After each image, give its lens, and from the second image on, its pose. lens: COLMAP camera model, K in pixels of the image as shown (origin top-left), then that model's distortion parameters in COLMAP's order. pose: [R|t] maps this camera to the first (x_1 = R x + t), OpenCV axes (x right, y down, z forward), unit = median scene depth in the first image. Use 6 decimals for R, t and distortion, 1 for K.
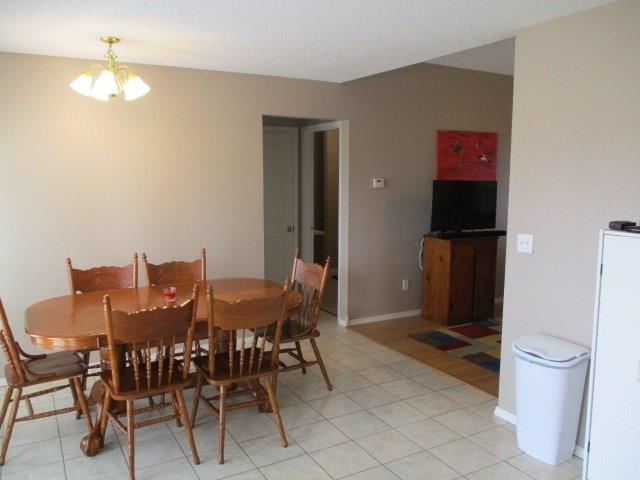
lens RADIAL K [[539.4, 0, 320.0], [0, 539.4, 240.0], [0, 0, 1]] dist [-0.022047, 0.008107]
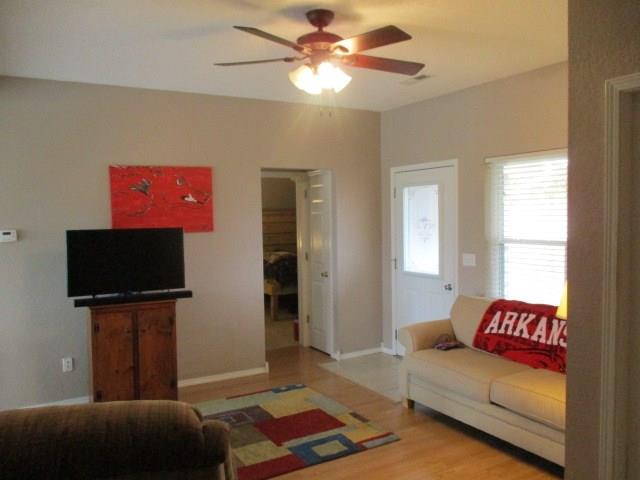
lens RADIAL K [[539.4, 0, 320.0], [0, 539.4, 240.0], [0, 0, 1]] dist [-0.022047, 0.008107]
pose [[0.999537, -0.030015, 0.004909, 0.518553], [0.030291, 0.996932, -0.072168, -0.028616], [-0.002727, 0.072283, 0.997380, 0.216369]]
